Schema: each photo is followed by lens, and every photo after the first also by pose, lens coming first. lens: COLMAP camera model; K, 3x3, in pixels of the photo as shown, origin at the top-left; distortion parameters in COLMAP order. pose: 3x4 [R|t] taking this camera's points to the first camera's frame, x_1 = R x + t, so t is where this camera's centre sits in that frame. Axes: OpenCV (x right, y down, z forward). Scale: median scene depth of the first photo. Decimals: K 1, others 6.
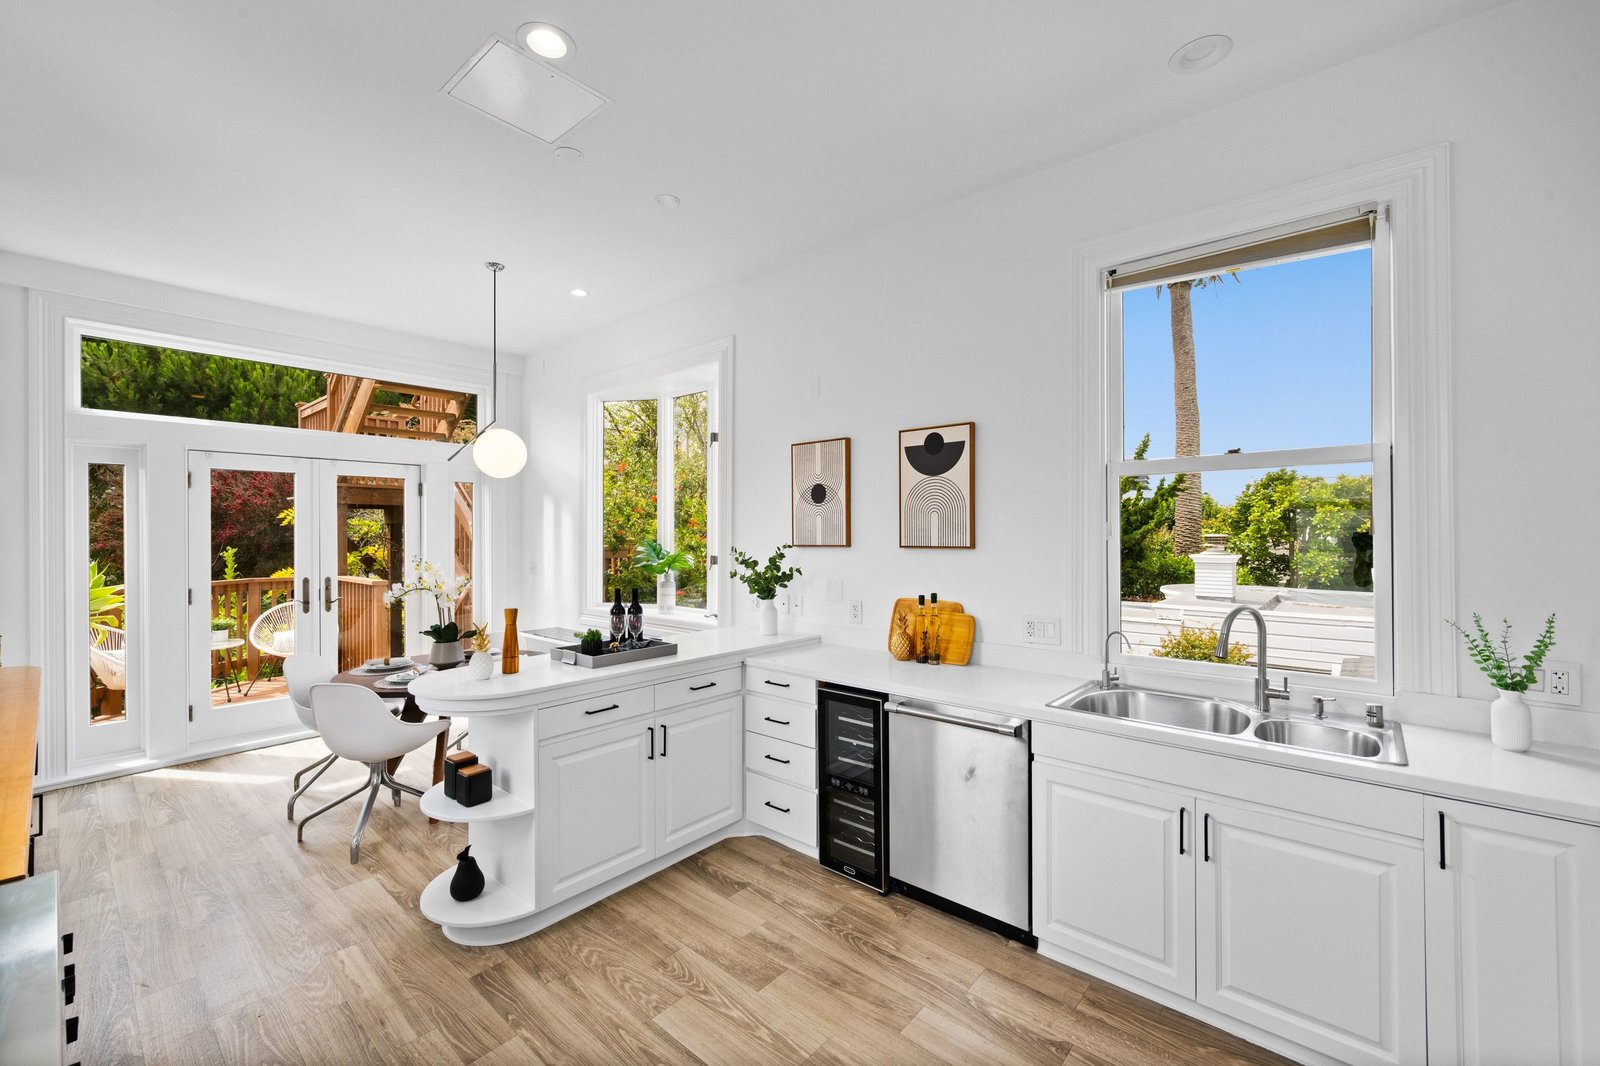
lens RADIAL K [[661.0, 0, 800.0], [0, 661.0, 533.0], [0, 0, 1]] dist [-0.002729, 0.000295]
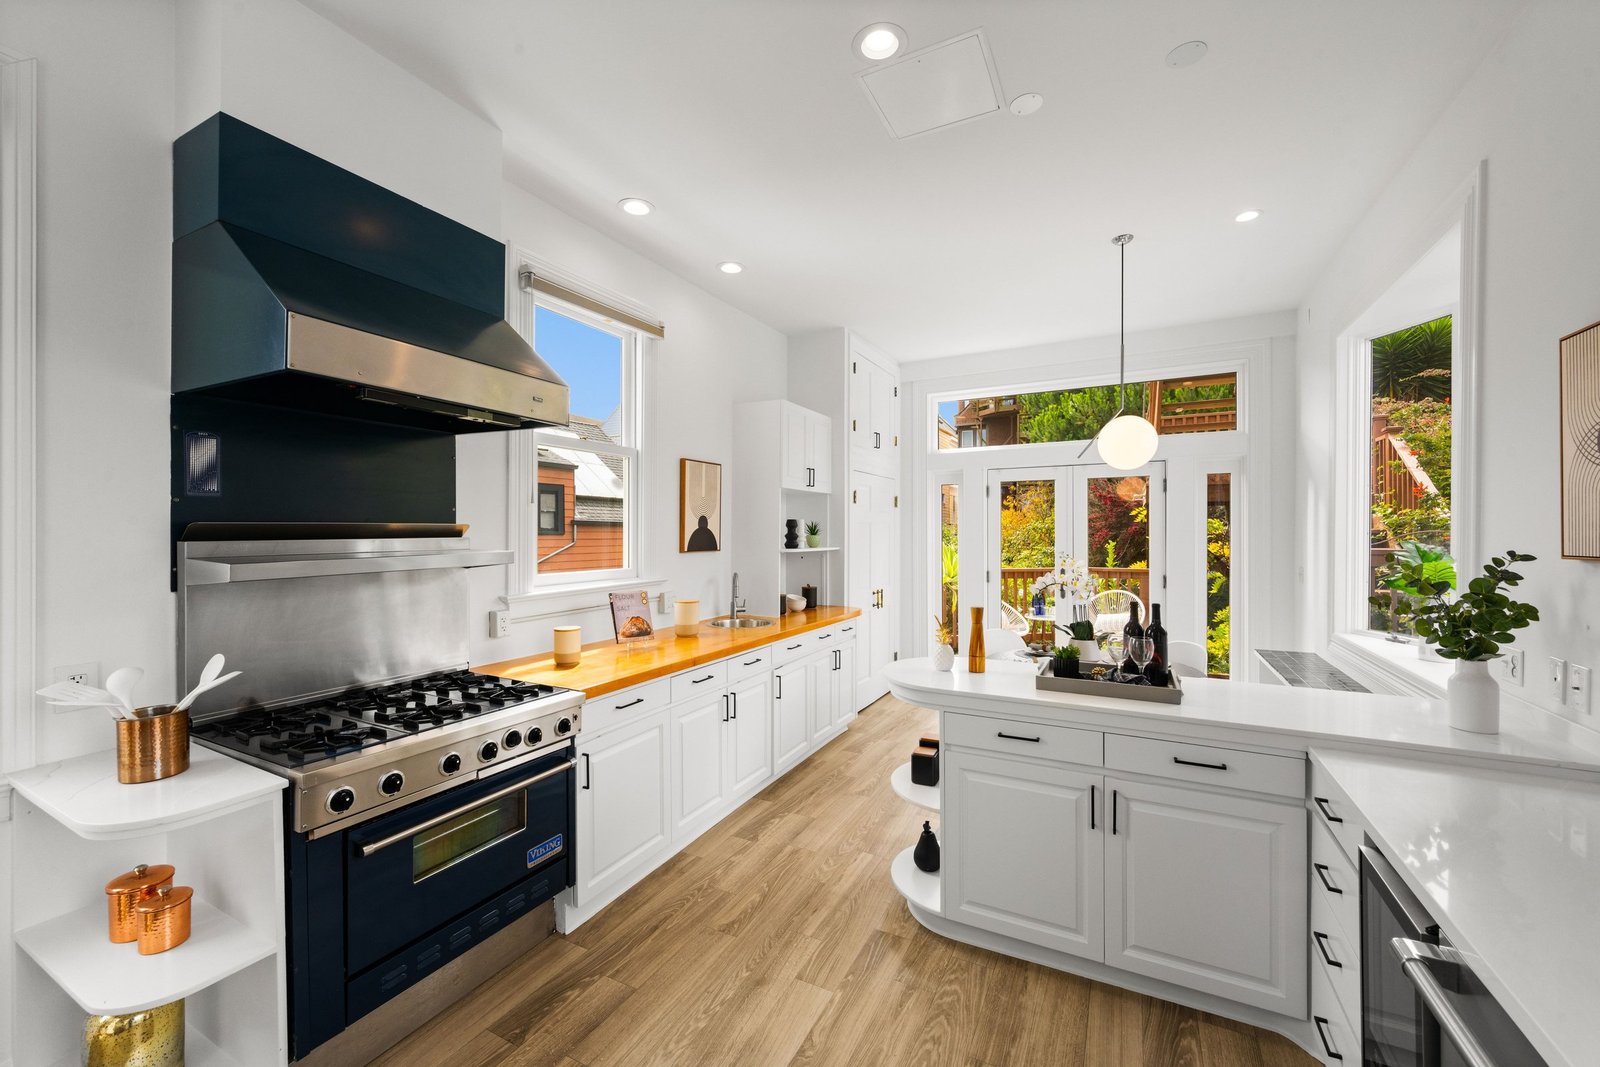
lens RADIAL K [[629.1, 0, 800.0], [0, 629.1, 533.5], [0, 0, 1]] dist [0.002139, 0.000168]
pose [[0.226184, 0.004839, -0.974072, 0.267601], [0.000909, 0.999986, 0.005179, -0.000102], [0.974084, -0.002057, 0.226177, 0.336986]]
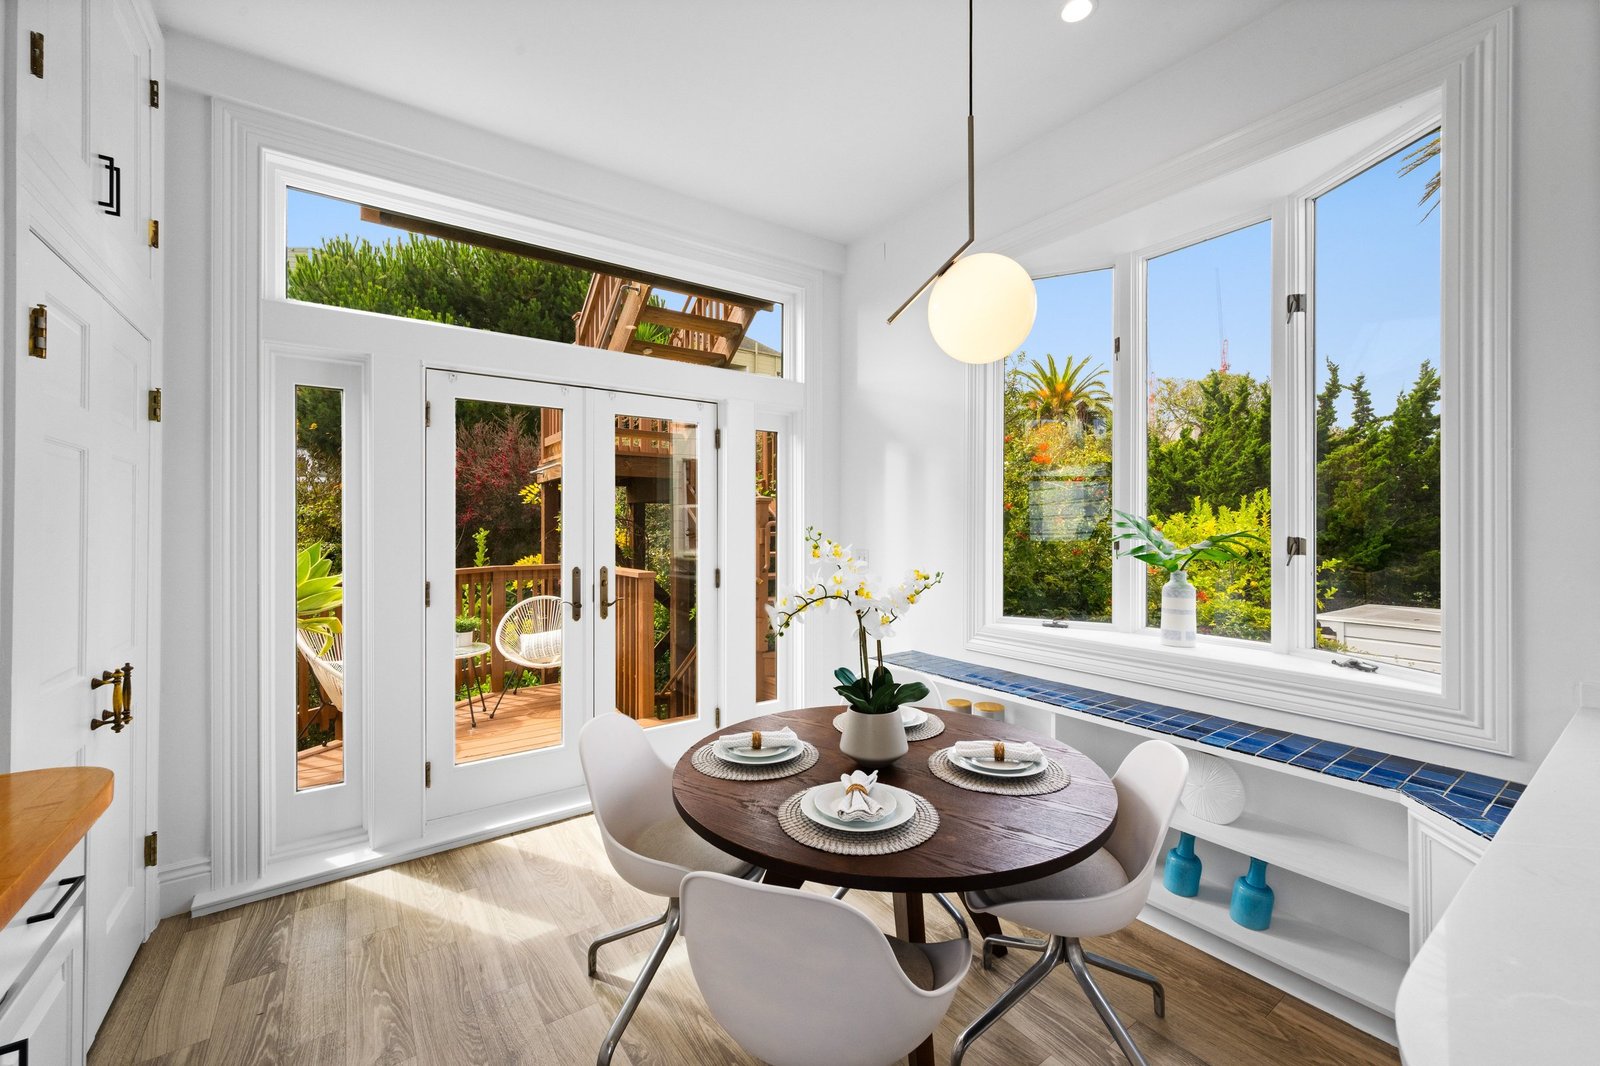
lens RADIAL K [[625.2, 0, 778.5], [0, 625.2, 527.7], [0, 0, 1]] dist [-0.000877, -0.000105]
pose [[0.969458, 0.002491, -0.245244, -0.456707], [-0.002771, 0.999996, -0.000796, 0.032349], [0.245241, 0.001451, 0.969461, 0.507134]]
